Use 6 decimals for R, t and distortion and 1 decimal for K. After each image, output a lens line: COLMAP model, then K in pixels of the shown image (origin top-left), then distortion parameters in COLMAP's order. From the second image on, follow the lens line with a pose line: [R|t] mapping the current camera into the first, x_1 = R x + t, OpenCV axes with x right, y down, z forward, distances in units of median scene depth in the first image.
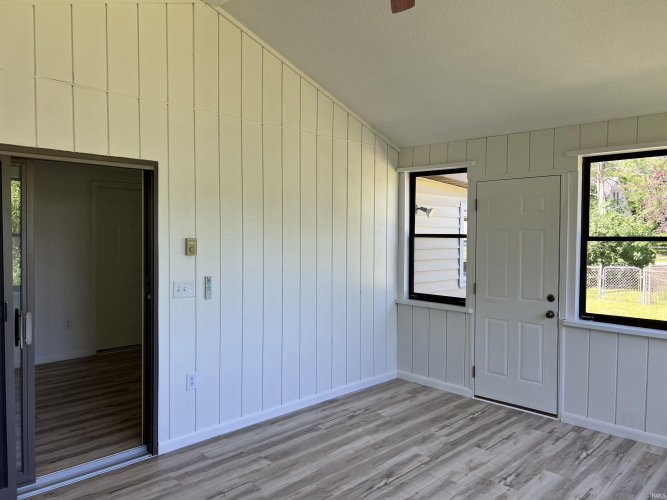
lens RADIAL K [[503.0, 0, 331.1], [0, 503.0, 248.1], [0, 0, 1]] dist [0.051393, -0.059464]
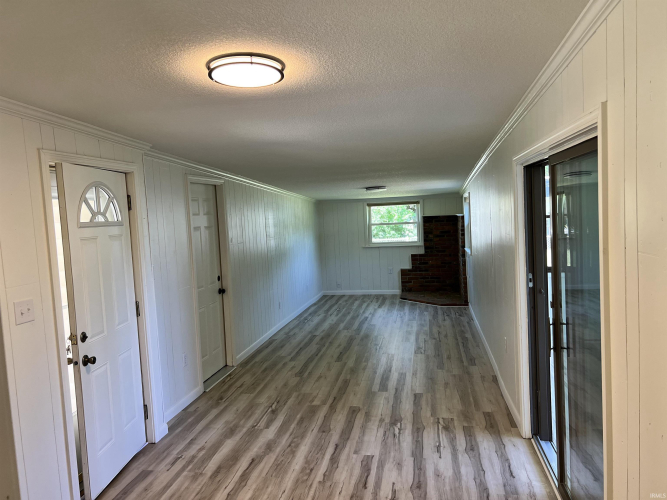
lens RADIAL K [[503.0, 0, 333.7], [0, 503.0, 250.1], [0, 0, 1]] dist [0.051393, -0.059464]
pose [[0.826107, -0.093931, 0.555629, -0.521694], [0.075084, 0.995566, 0.056668, -0.031598], [-0.558488, -0.005095, 0.829497, 0.158992]]
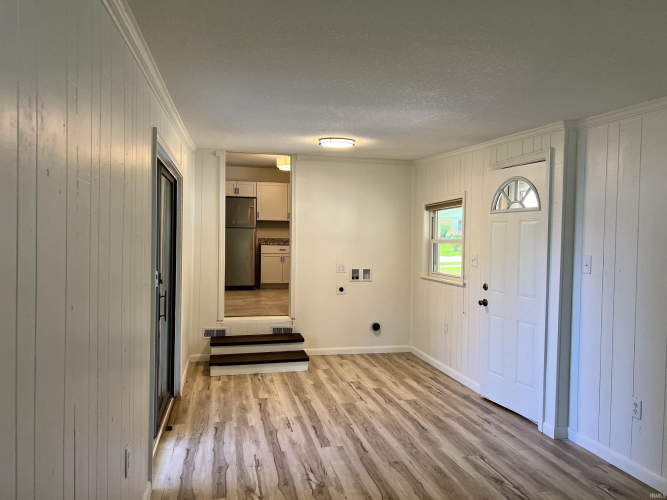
lens RADIAL K [[503.0, 0, 336.1], [0, 503.0, 249.3], [0, 0, 1]] dist [0.051393, -0.059464]
pose [[-0.544597, -0.004353, -0.838687, 0.060454], [-0.044237, 0.998744, 0.023541, -0.008662], [0.837530, 0.049922, -0.544105, 0.711101]]
